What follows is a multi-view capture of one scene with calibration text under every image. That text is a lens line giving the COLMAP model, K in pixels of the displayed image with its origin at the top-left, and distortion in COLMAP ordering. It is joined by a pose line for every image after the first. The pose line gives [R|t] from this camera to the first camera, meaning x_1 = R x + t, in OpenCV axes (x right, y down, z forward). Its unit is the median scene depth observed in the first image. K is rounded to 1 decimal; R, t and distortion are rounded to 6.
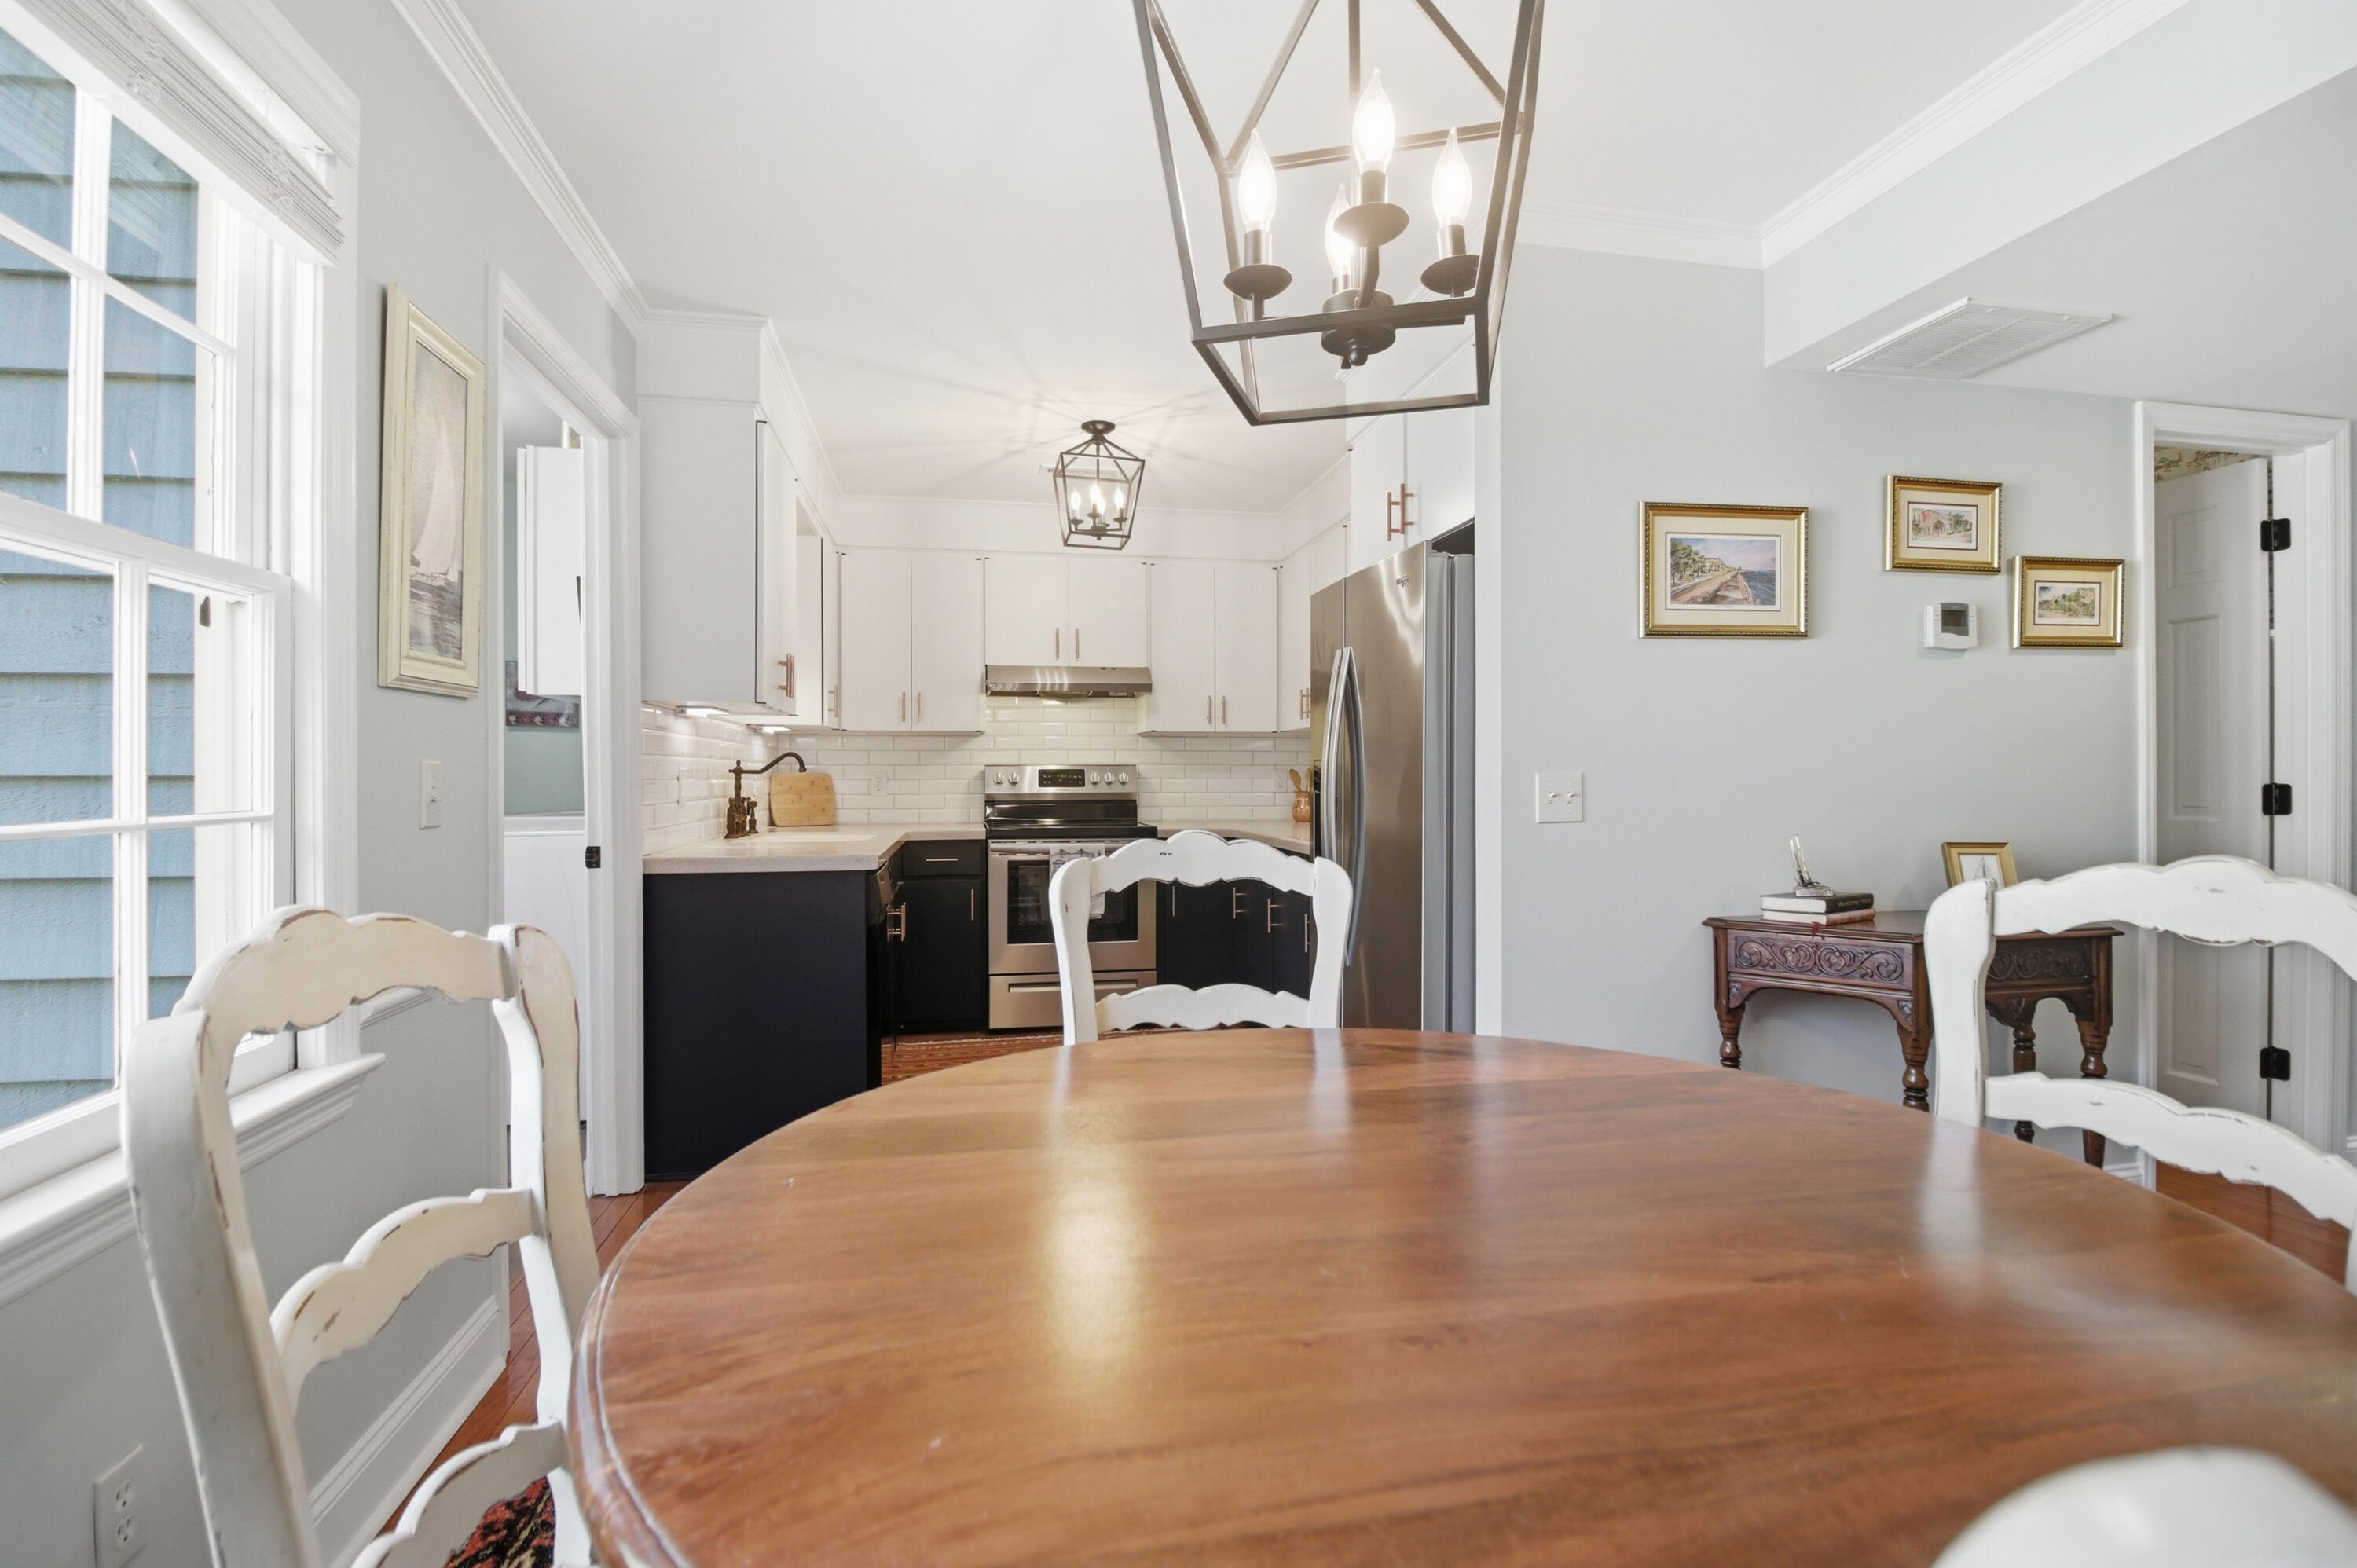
lens RADIAL K [[1100.7, 0, 1178.5], [0, 1100.7, 784.0], [0, 0, 1]] dist [0.001481, 0.000094]
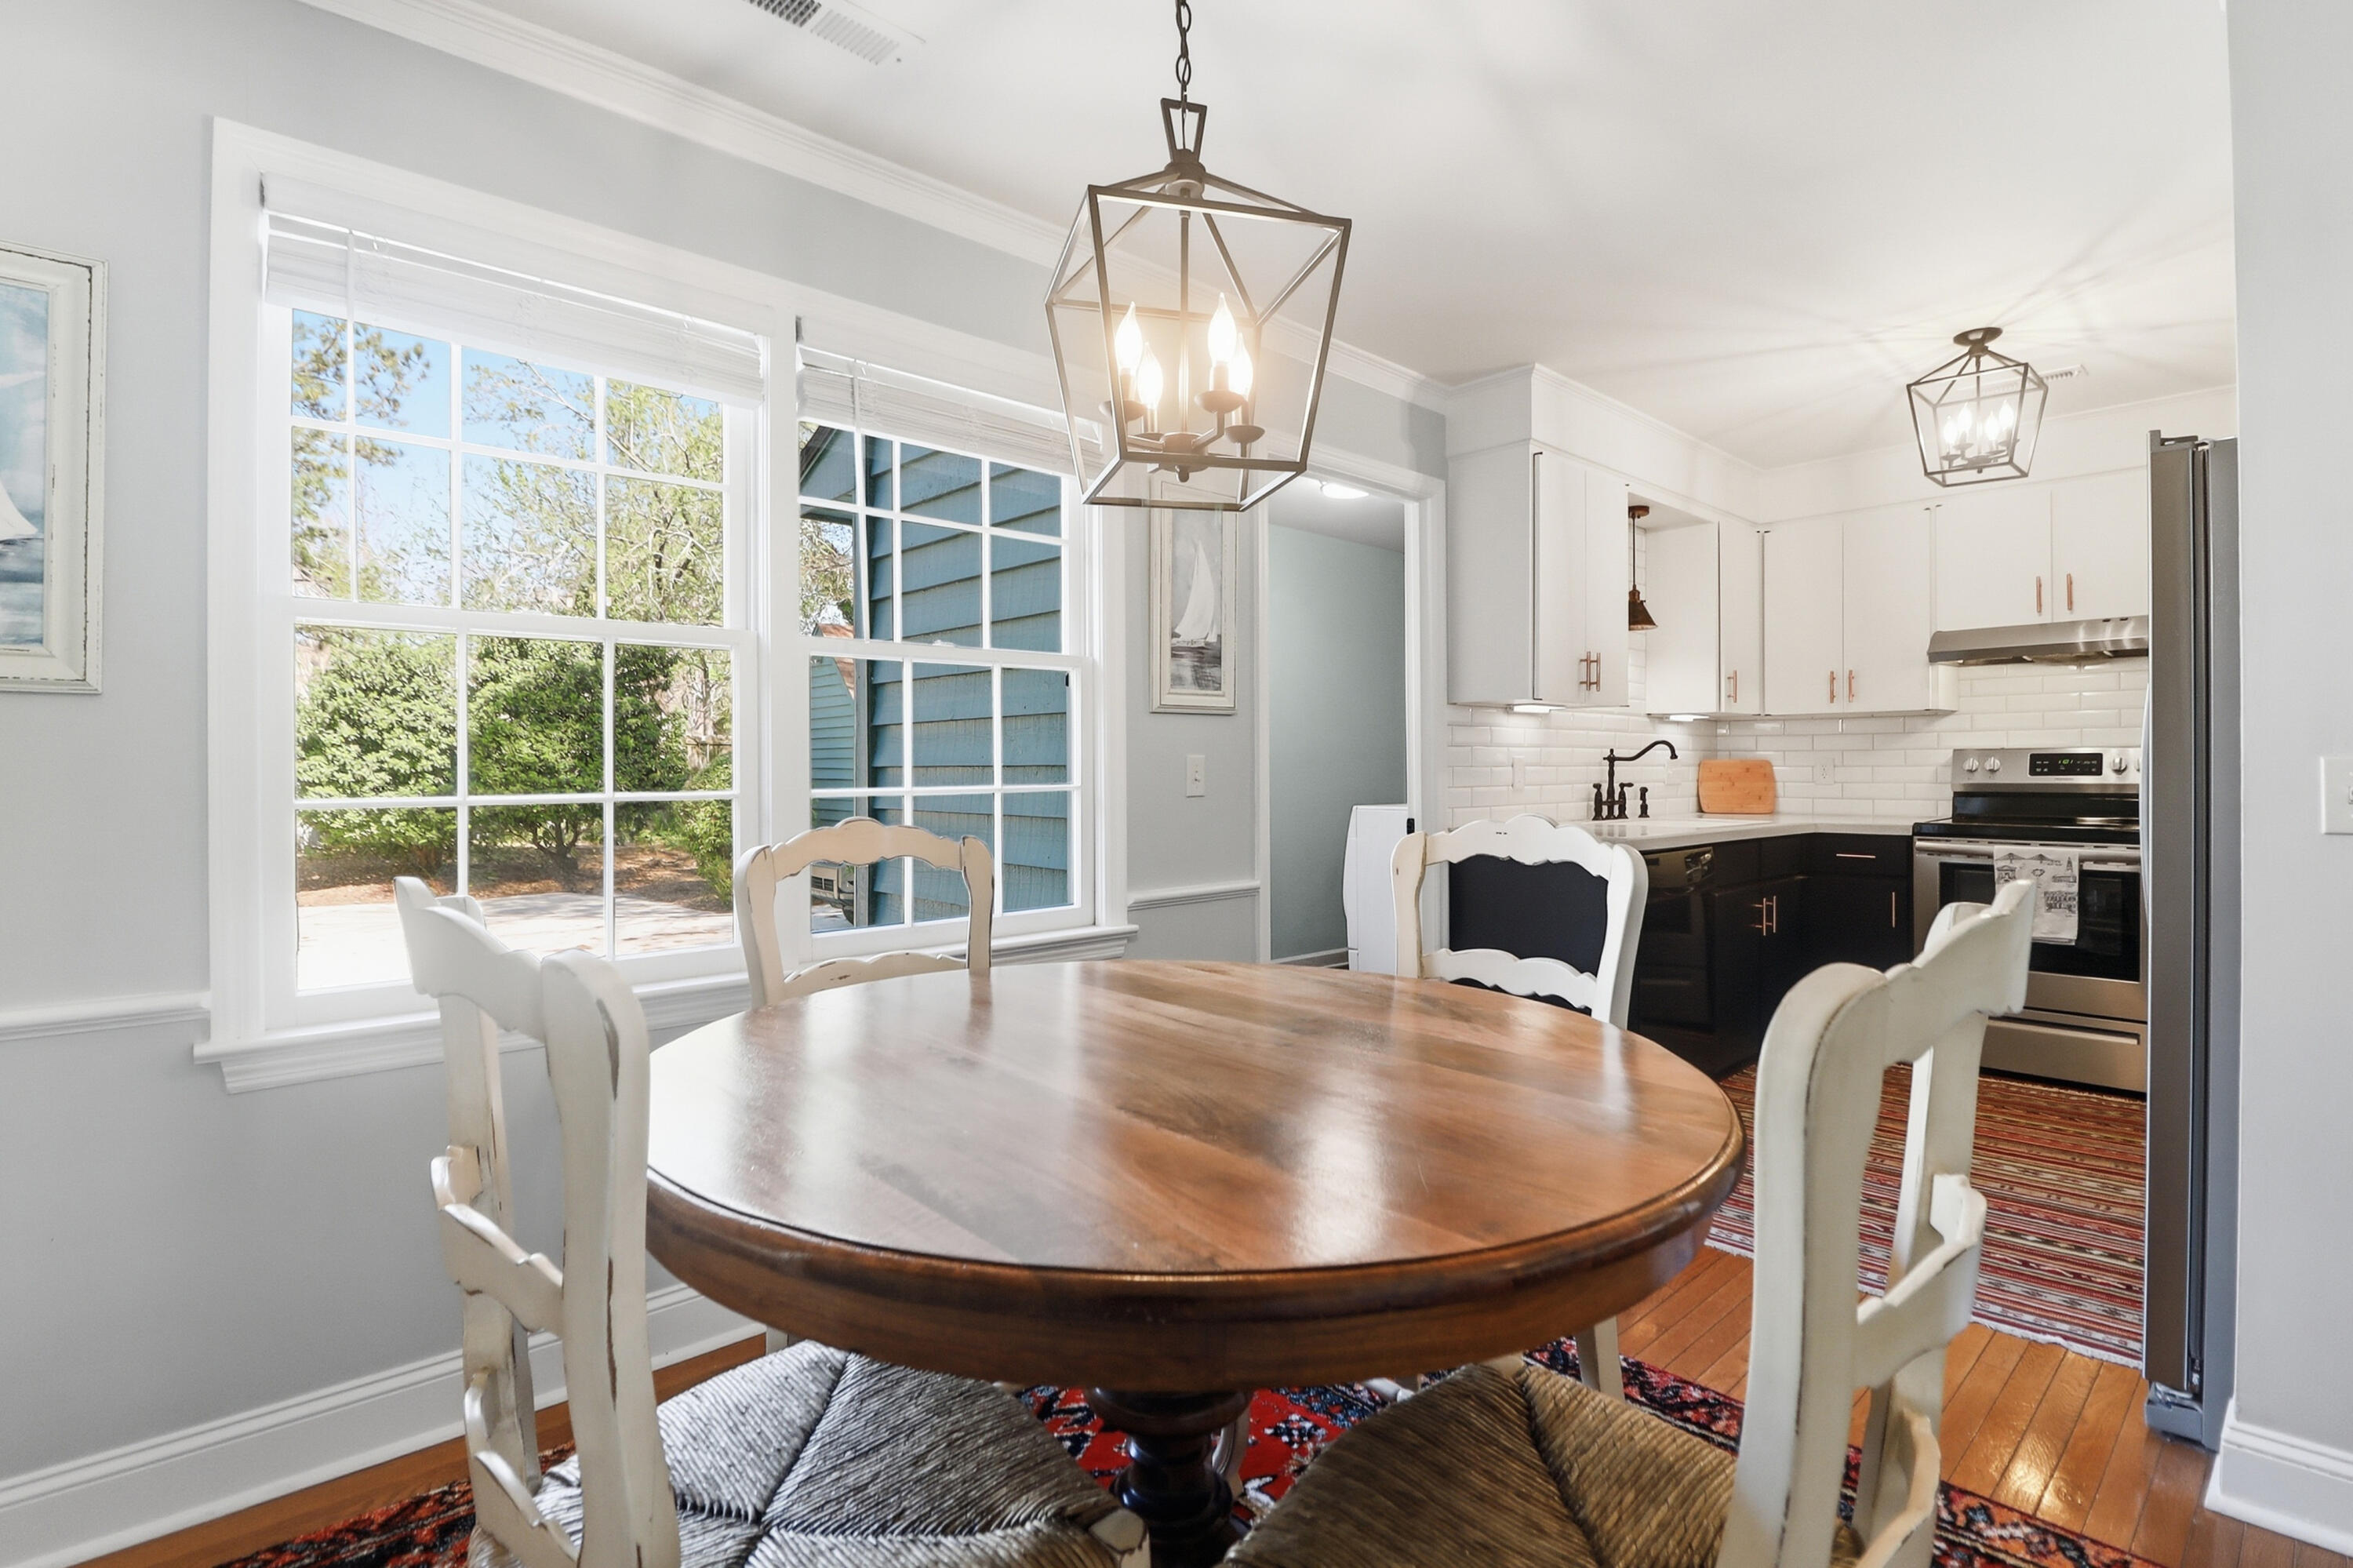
lens RADIAL K [[1136.8, 0, 1166.9], [0, 1136.8, 774.3], [0, 0, 1]] dist [-0.000635, -0.000313]
pose [[0.520397, 0.006462, -0.853900, 0.337370], [-0.003428, 0.999979, 0.005478, -0.000955], [0.853918, 0.000076, 0.520408, 0.044783]]
